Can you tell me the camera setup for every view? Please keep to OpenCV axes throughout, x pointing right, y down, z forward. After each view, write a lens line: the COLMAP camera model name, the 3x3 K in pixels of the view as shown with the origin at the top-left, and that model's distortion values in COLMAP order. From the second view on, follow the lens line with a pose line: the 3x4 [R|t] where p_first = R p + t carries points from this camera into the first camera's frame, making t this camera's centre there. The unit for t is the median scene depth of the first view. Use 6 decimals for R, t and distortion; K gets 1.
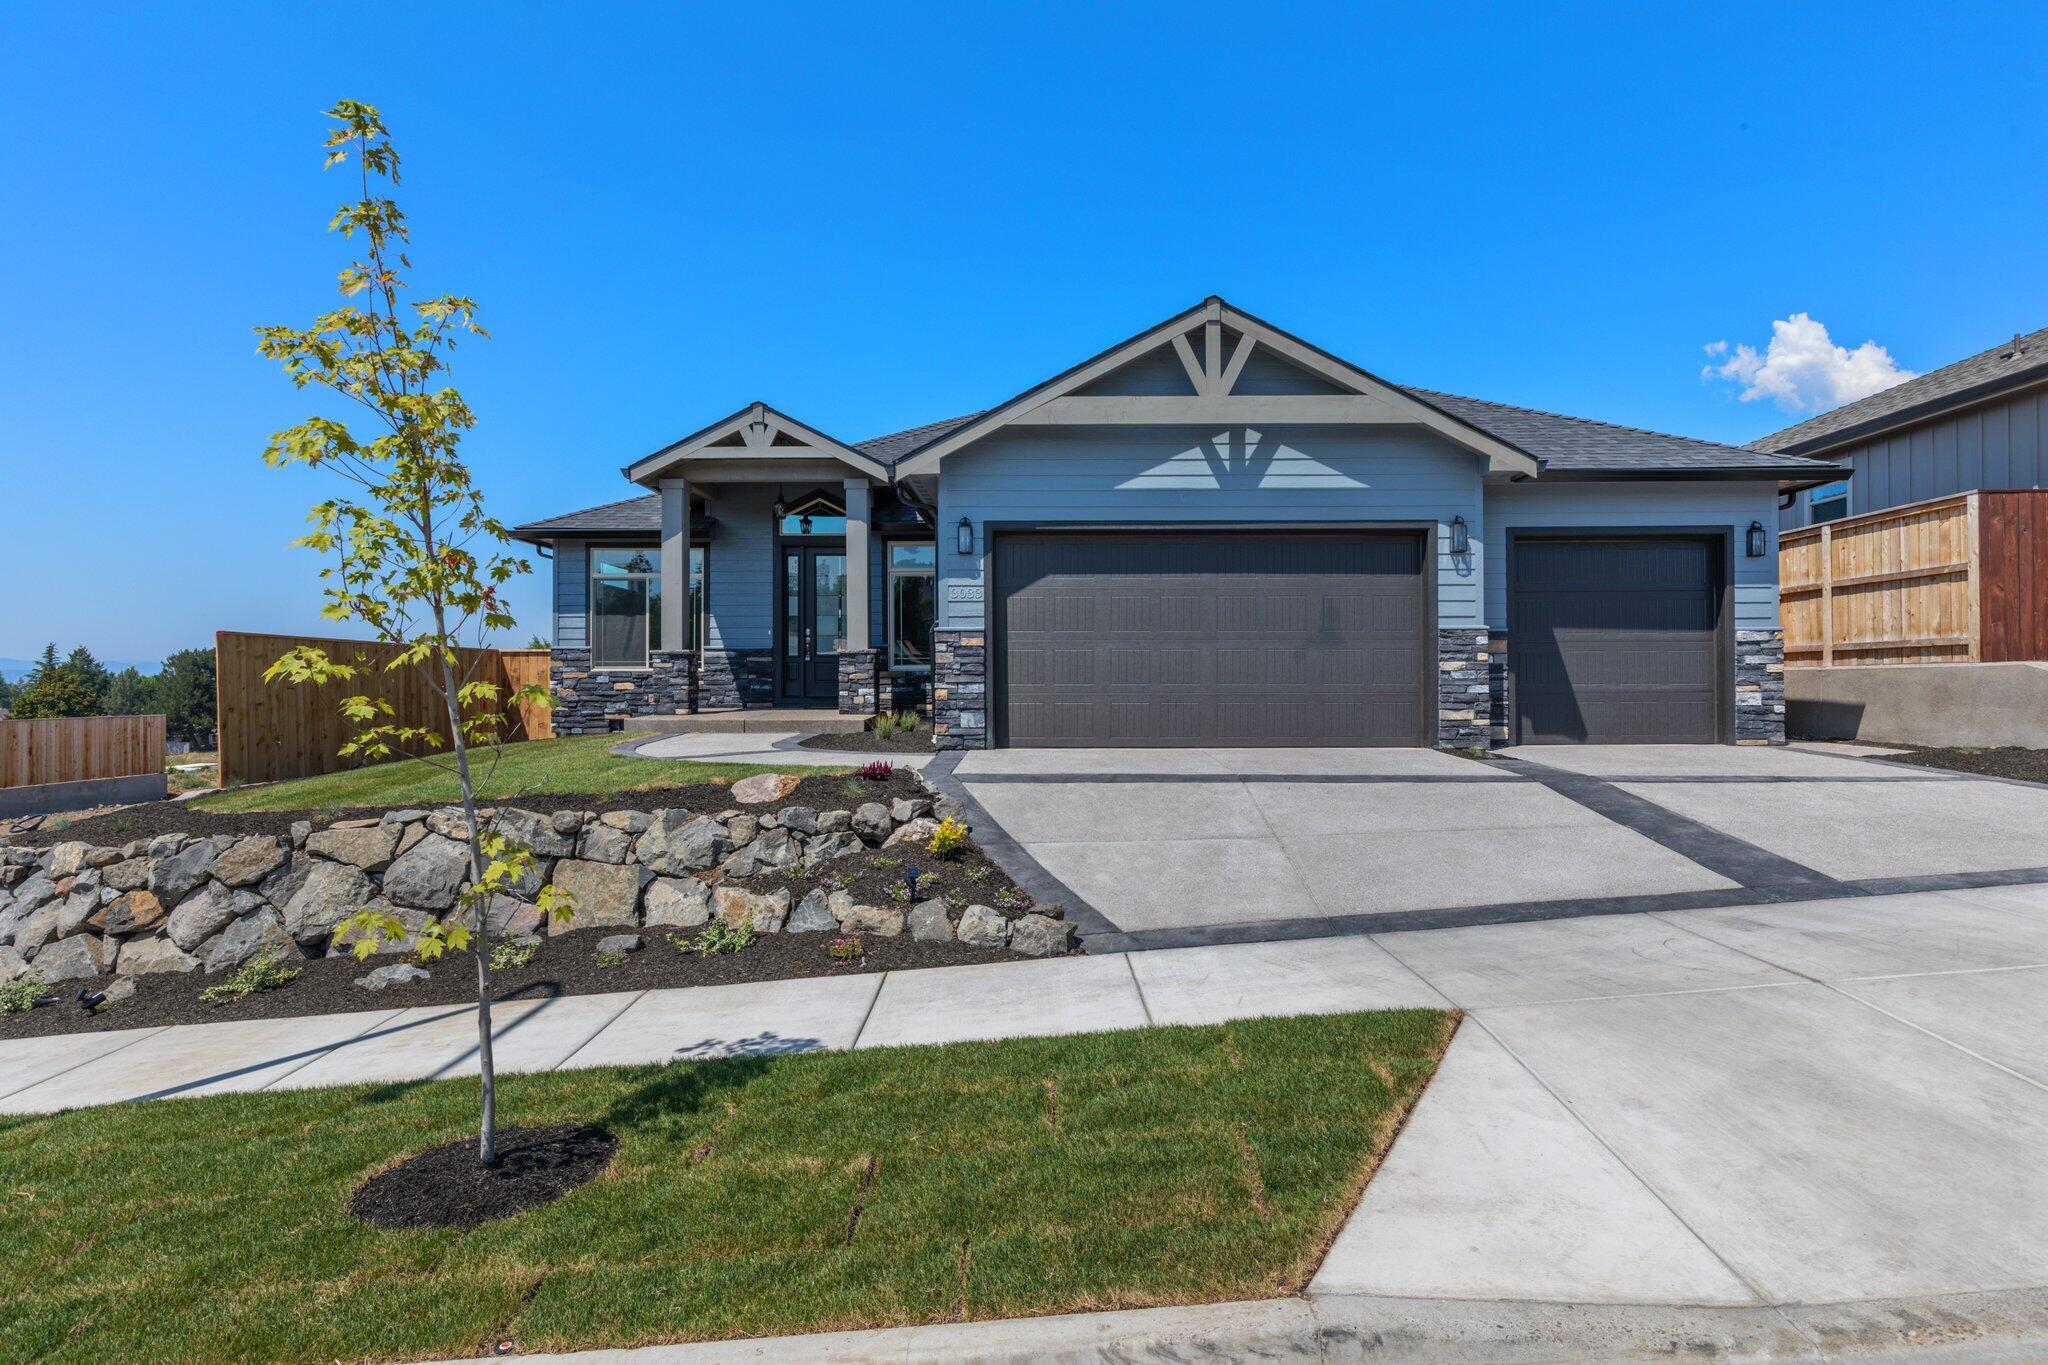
lens RADIAL K [[1173.0, 0, 1039.9], [0, 1173.0, 673.6], [0, 0, 1]] dist [0.006562, -0.000550]
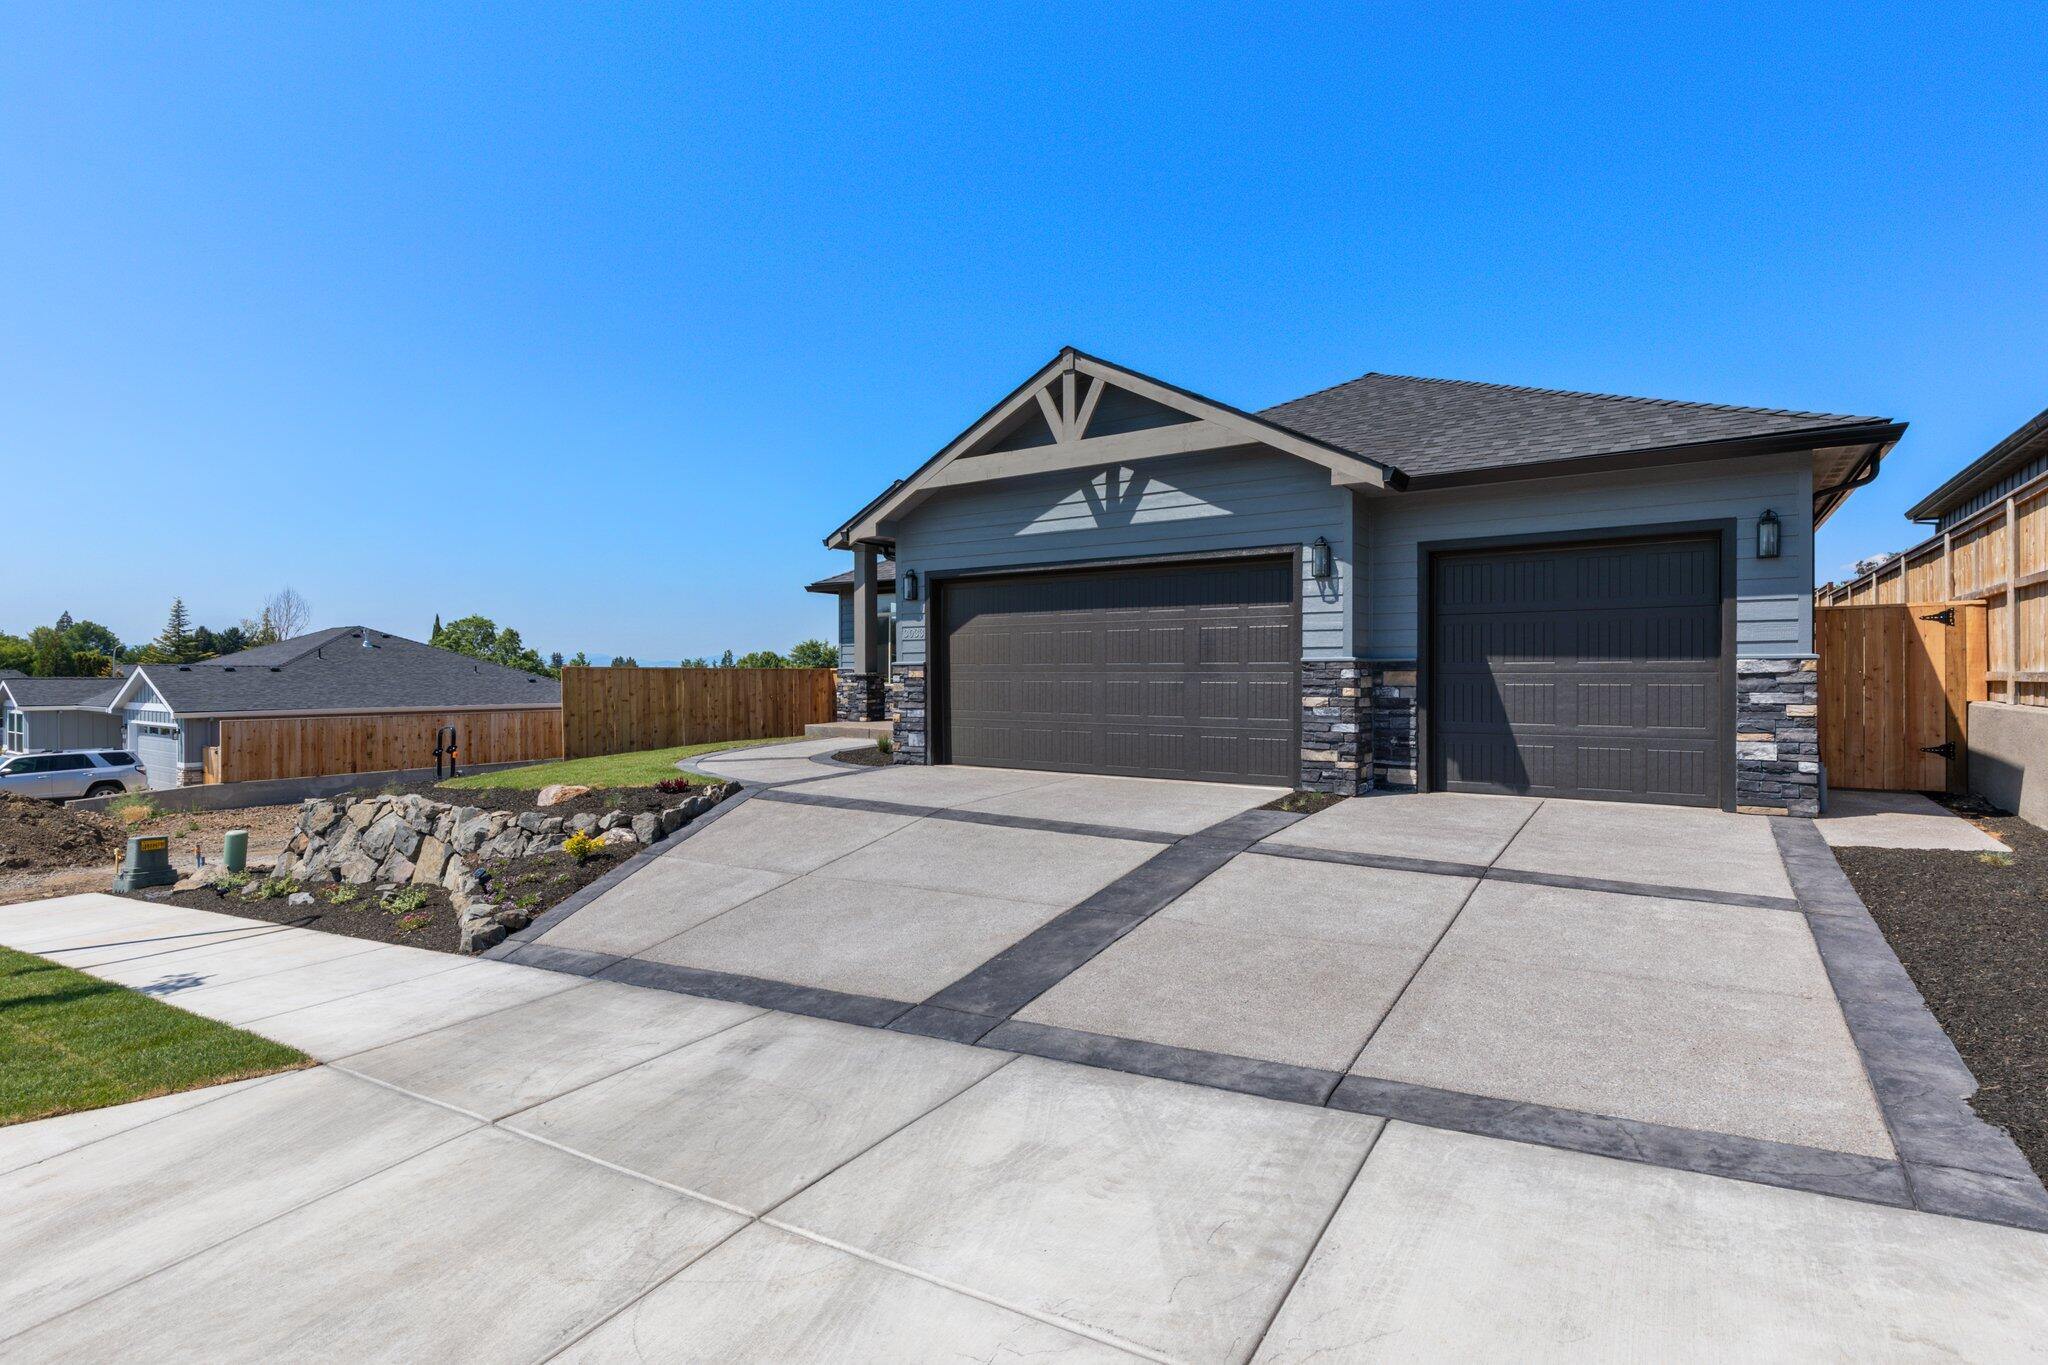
lens RADIAL K [[962.8, 0, 1032.3], [0, 962.8, 675.6], [0, 0, 1]] dist [0.001755, -0.001602]
pose [[0.831759, 0.002458, -0.555131, 0.581765], [0.004071, 0.999936, 0.010528, -0.035579], [0.555121, -0.011017, 0.831696, 0.254479]]
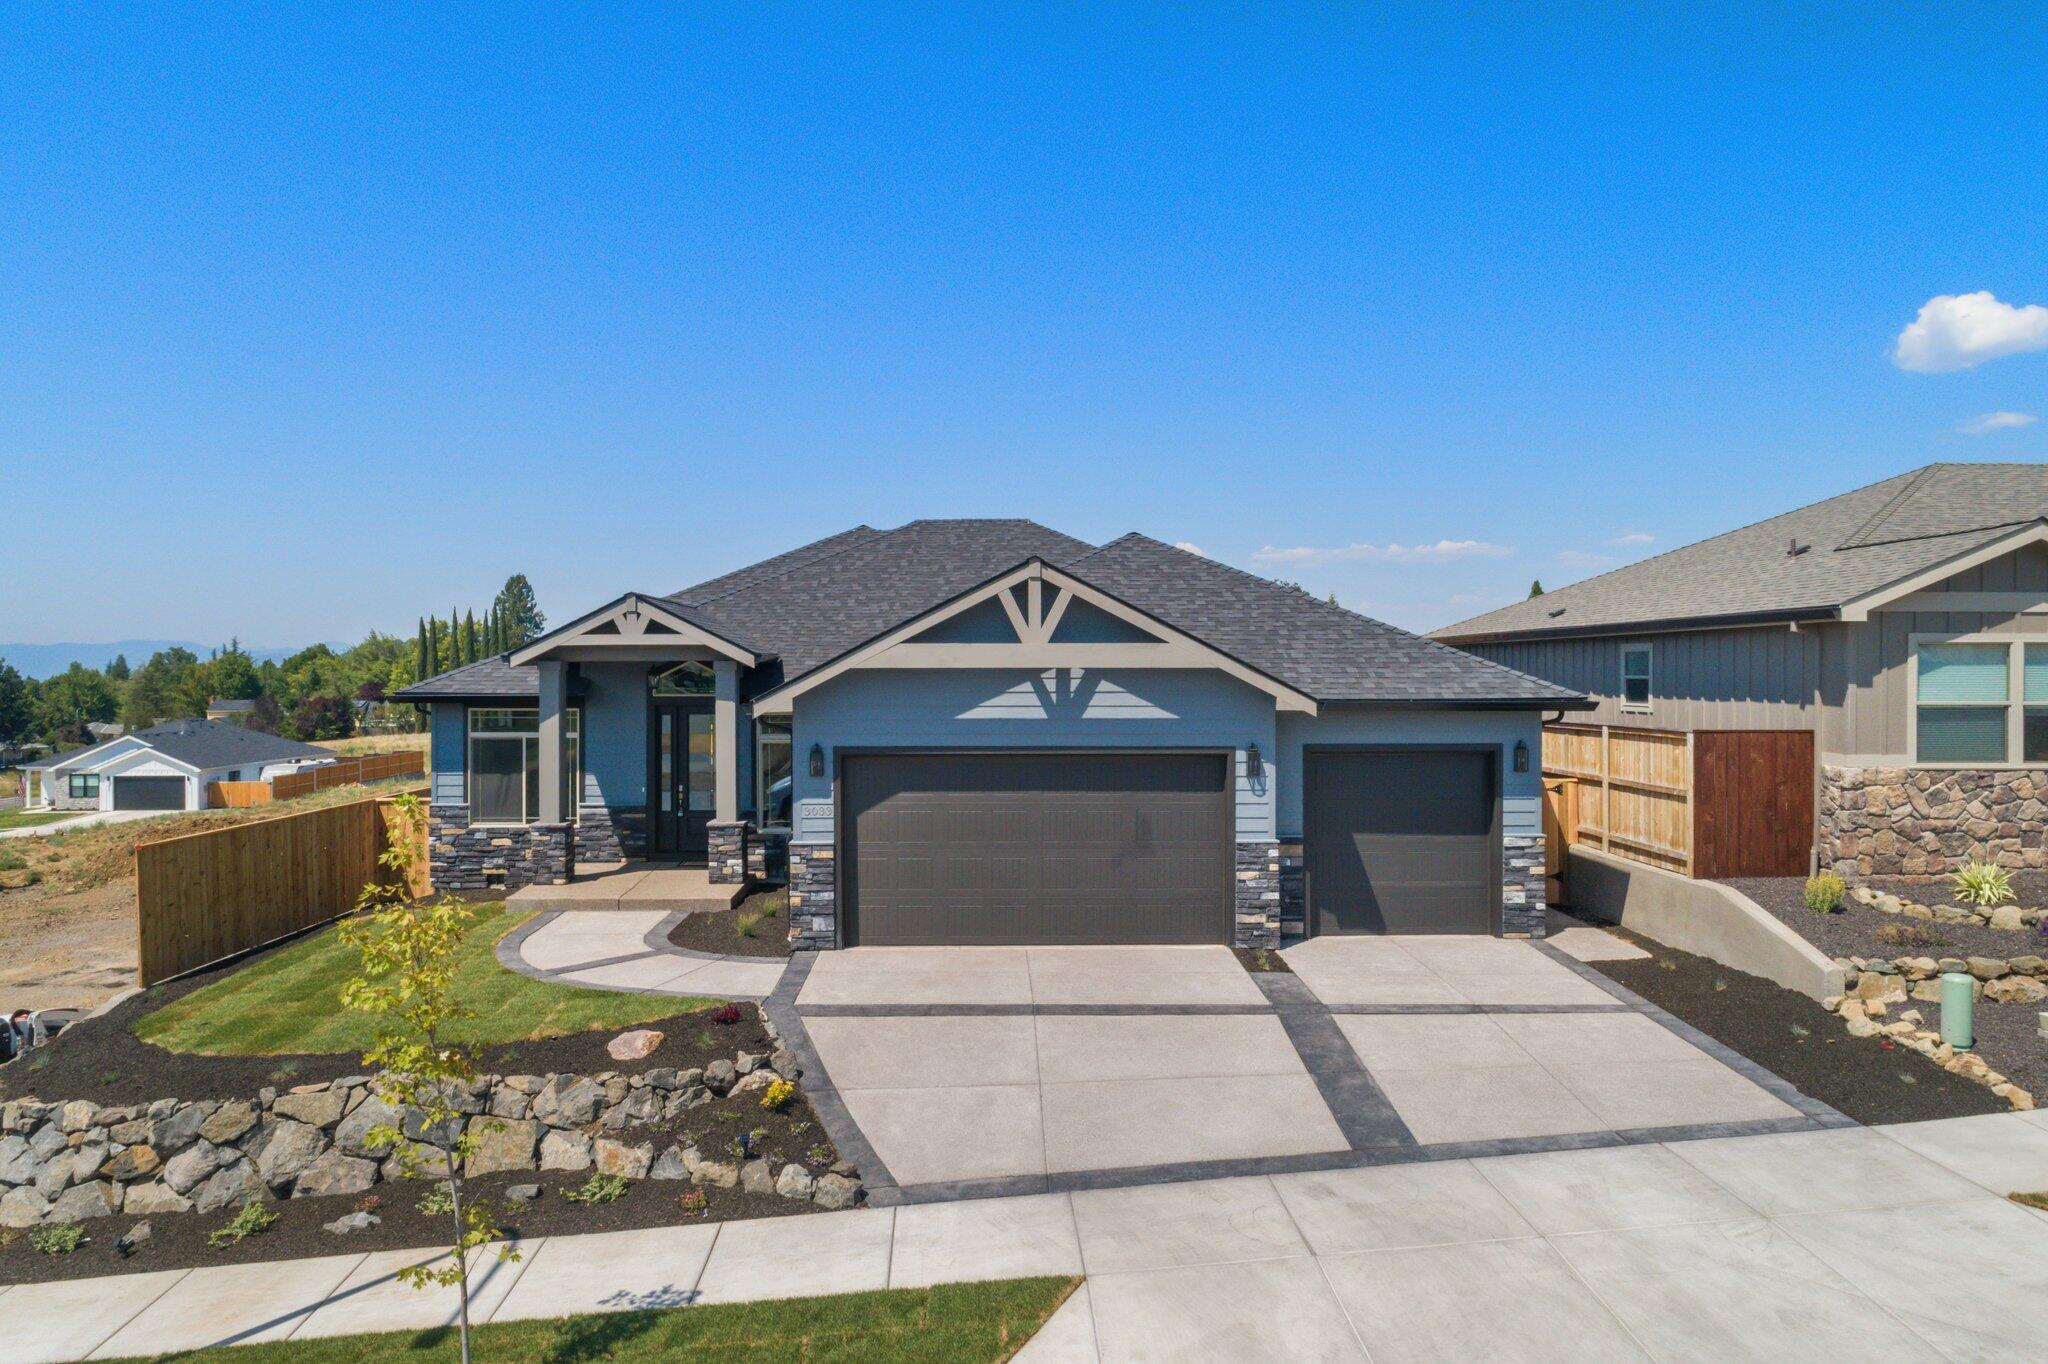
lens RADIAL K [[1393.3, 0, 1013.9], [0, 1393.3, 682.5], [0, 0, 1]] dist [0.006814, 0.010740]
pose [[0.999590, 0.001217, 0.028594, 0.086601], [-0.001713, 0.999849, 0.017317, -0.215387], [-0.028569, -0.017359, 0.999441, -0.335948]]
